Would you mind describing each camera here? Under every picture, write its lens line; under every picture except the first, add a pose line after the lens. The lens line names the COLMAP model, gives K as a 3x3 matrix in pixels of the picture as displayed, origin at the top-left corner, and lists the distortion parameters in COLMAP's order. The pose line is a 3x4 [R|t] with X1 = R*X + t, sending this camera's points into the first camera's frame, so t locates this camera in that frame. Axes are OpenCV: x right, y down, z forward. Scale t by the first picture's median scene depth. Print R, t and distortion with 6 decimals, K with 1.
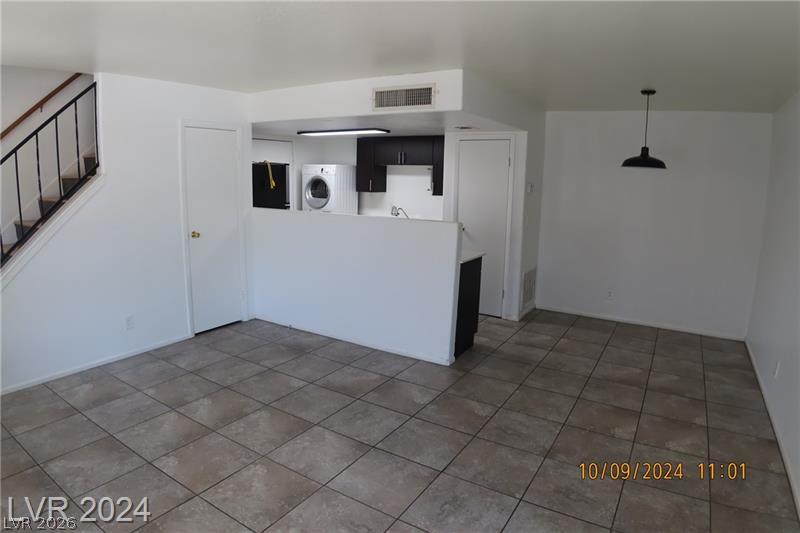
lens RADIAL K [[476.4, 0, 400.0], [0, 476.4, 266.5], [0, 0, 1]] dist [-0.148879, 0.021489]
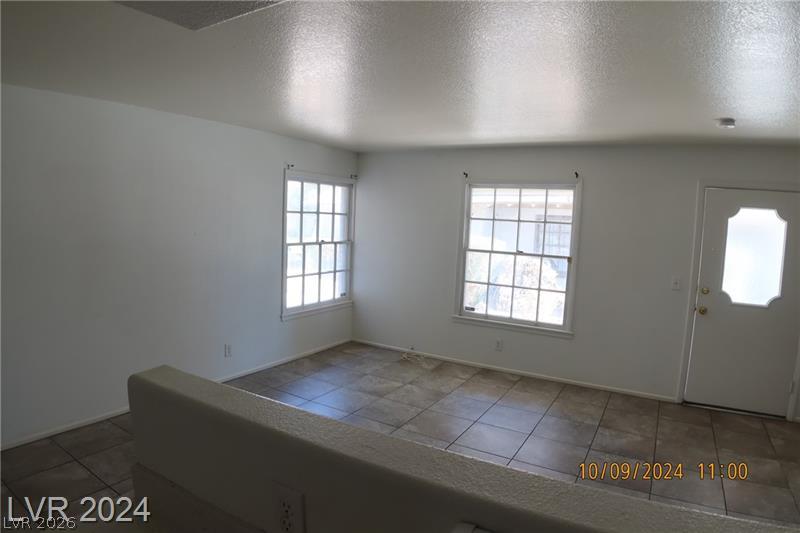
lens RADIAL K [[476.4, 0, 400.0], [0, 476.4, 266.5], [0, 0, 1]] dist [-0.148879, 0.021489]
pose [[-0.997931, -0.059108, -0.025304, -0.023670], [-0.063882, 0.956121, 0.285922, -0.257853], [0.007293, 0.286947, -0.957919, 1.308738]]
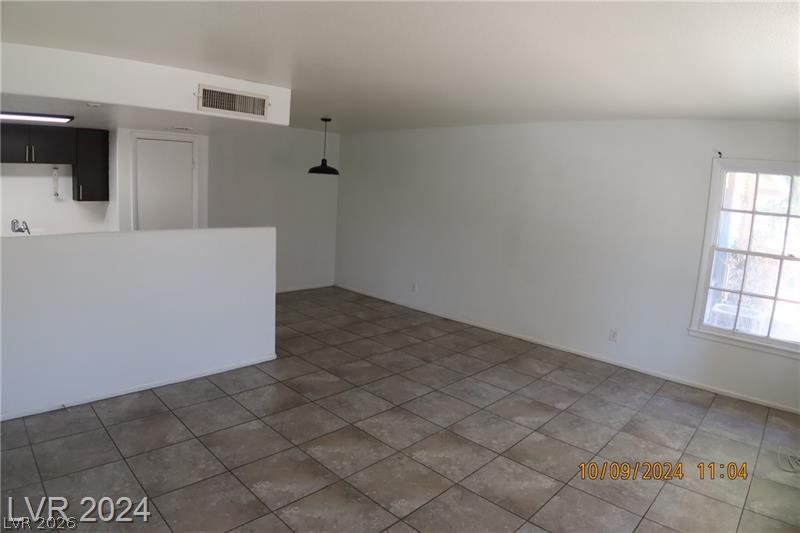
lens RADIAL K [[476.4, 0, 400.0], [0, 476.4, 266.5], [0, 0, 1]] dist [-0.148879, 0.021489]
pose [[0.208632, -0.169635, 0.963170, -0.901295], [0.133121, 0.980602, 0.143870, -0.122060], [-0.968892, 0.098203, 0.227167, 0.494459]]
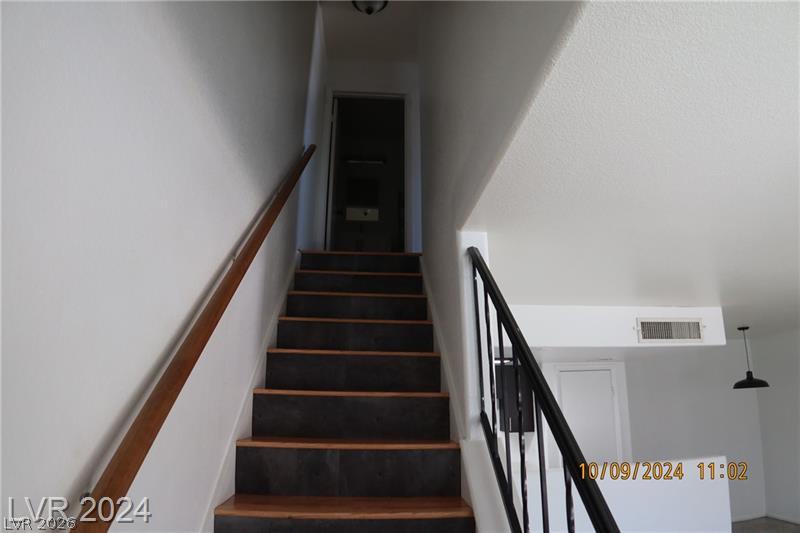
lens RADIAL K [[476.4, 0, 400.0], [0, 476.4, 266.5], [0, 0, 1]] dist [-0.148879, 0.021489]
pose [[0.804526, 0.137668, 0.577742, -1.008472], [0.127012, 0.910379, -0.393799, -0.188519], [-0.580178, 0.390202, 0.714938, 0.616952]]
